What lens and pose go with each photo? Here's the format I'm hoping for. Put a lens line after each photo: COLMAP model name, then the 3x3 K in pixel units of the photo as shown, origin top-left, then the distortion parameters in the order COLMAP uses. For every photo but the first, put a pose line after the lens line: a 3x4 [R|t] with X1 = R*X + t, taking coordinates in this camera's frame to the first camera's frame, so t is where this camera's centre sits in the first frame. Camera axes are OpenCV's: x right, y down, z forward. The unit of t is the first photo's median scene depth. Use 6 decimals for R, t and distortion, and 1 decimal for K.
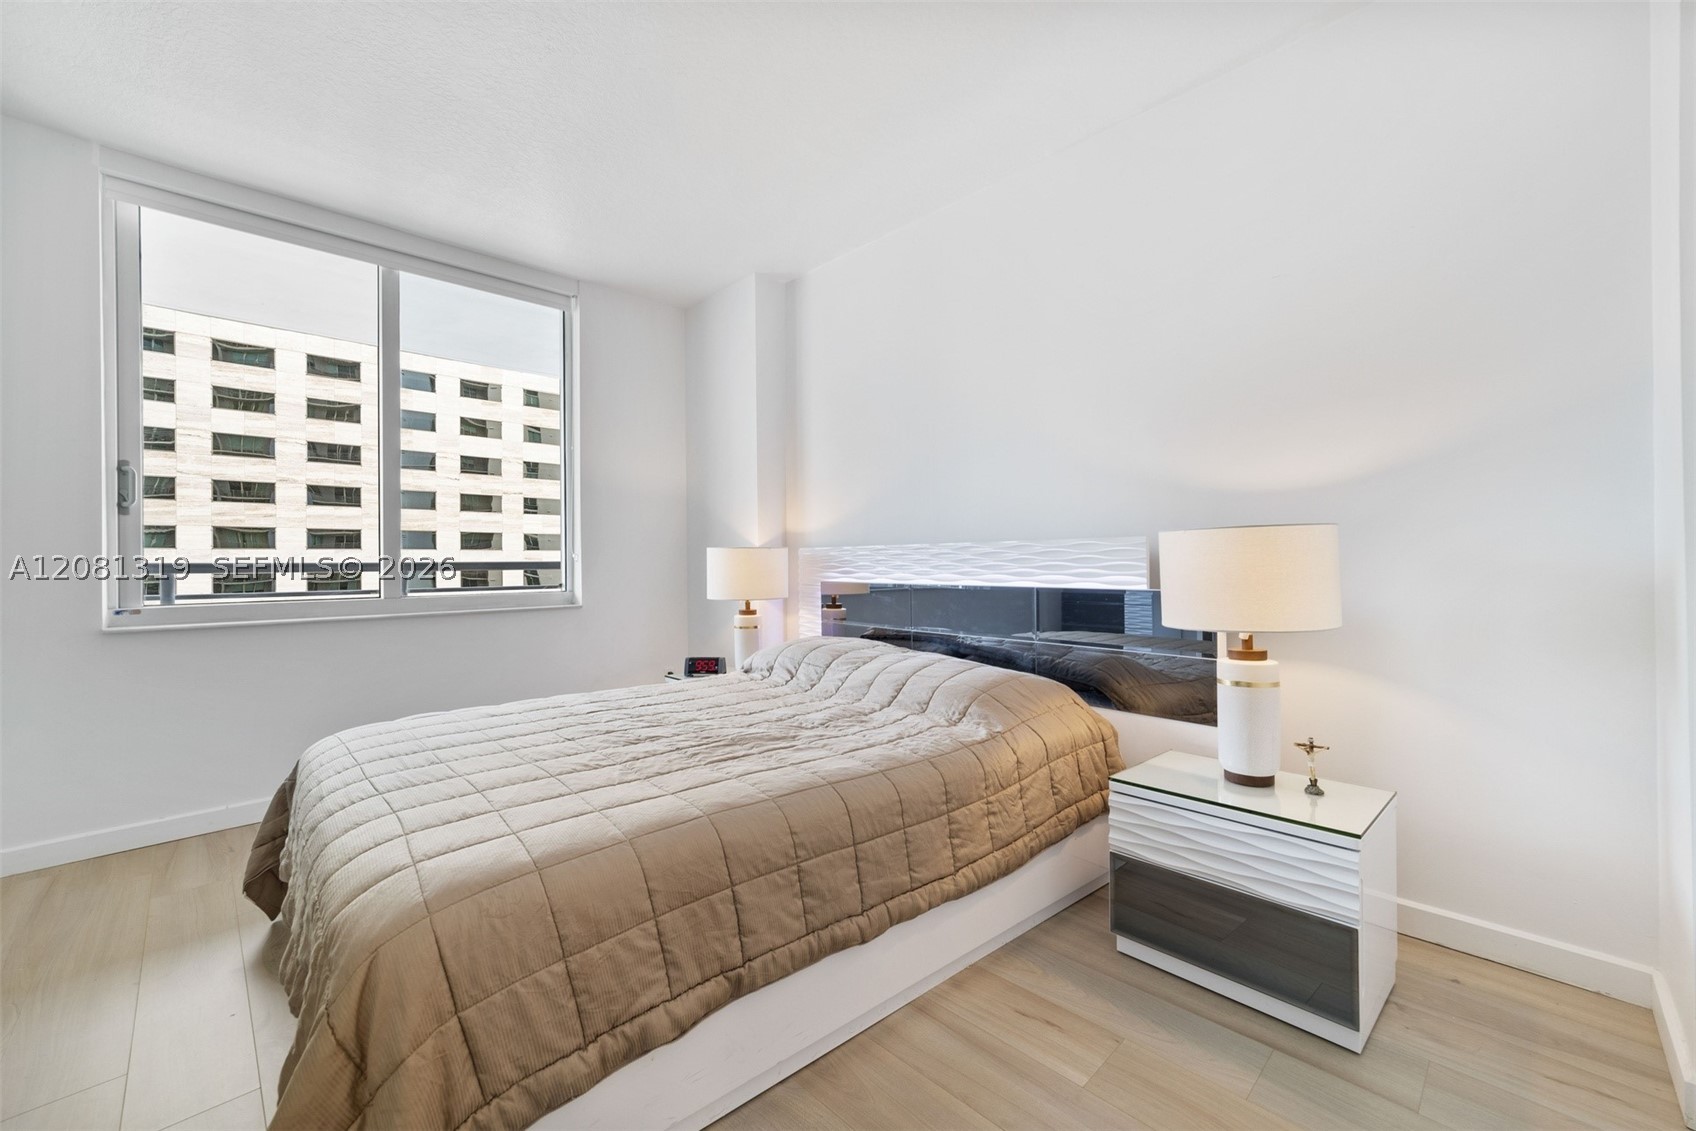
lens RADIAL K [[684.1, 0, 848.0], [0, 684.1, 565.5], [0, 0, 1]] dist [-0.000323, 0.000062]
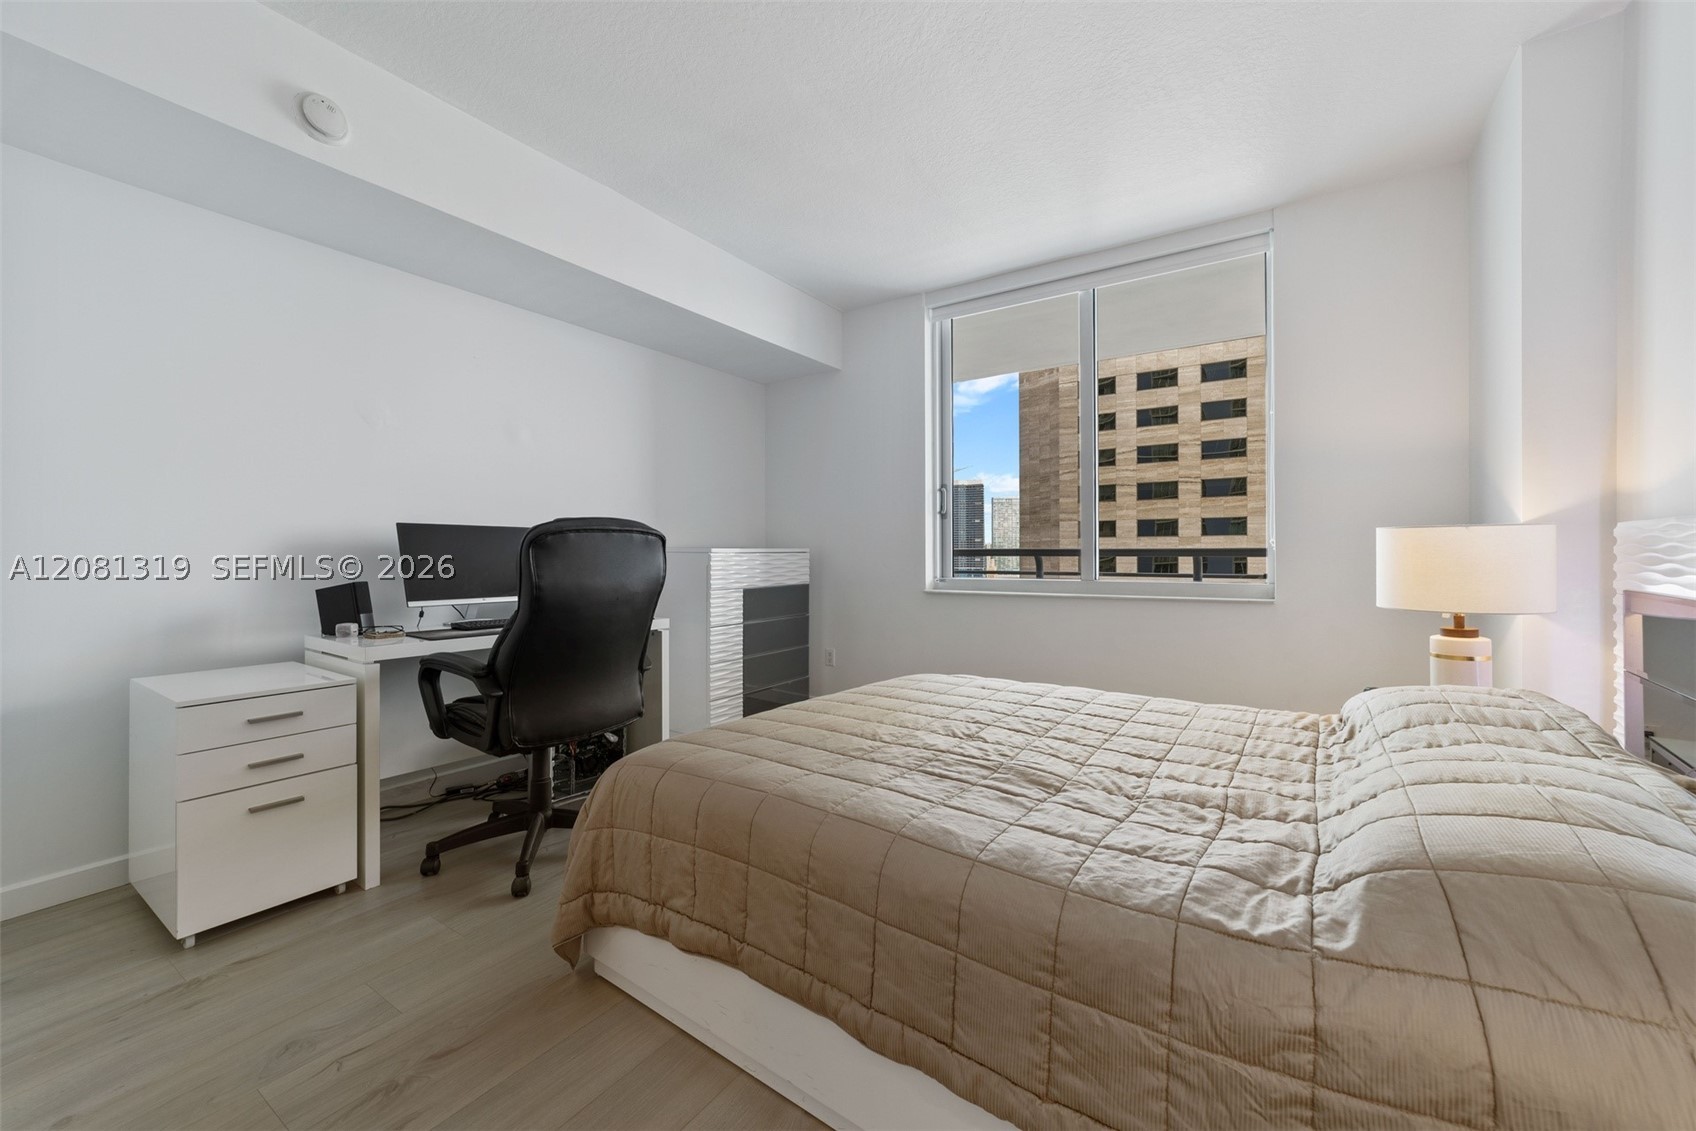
lens RADIAL K [[663.2, 0, 840.9], [0, 663.2, 563.7], [0, 0, 1]] dist [-0.000023, 0.000248]
pose [[0.212974, 0.022875, -0.976790, 0.612870], [-0.001473, 0.999732, 0.023091, -0.010792], [0.977057, -0.003479, 0.212951, 0.672284]]
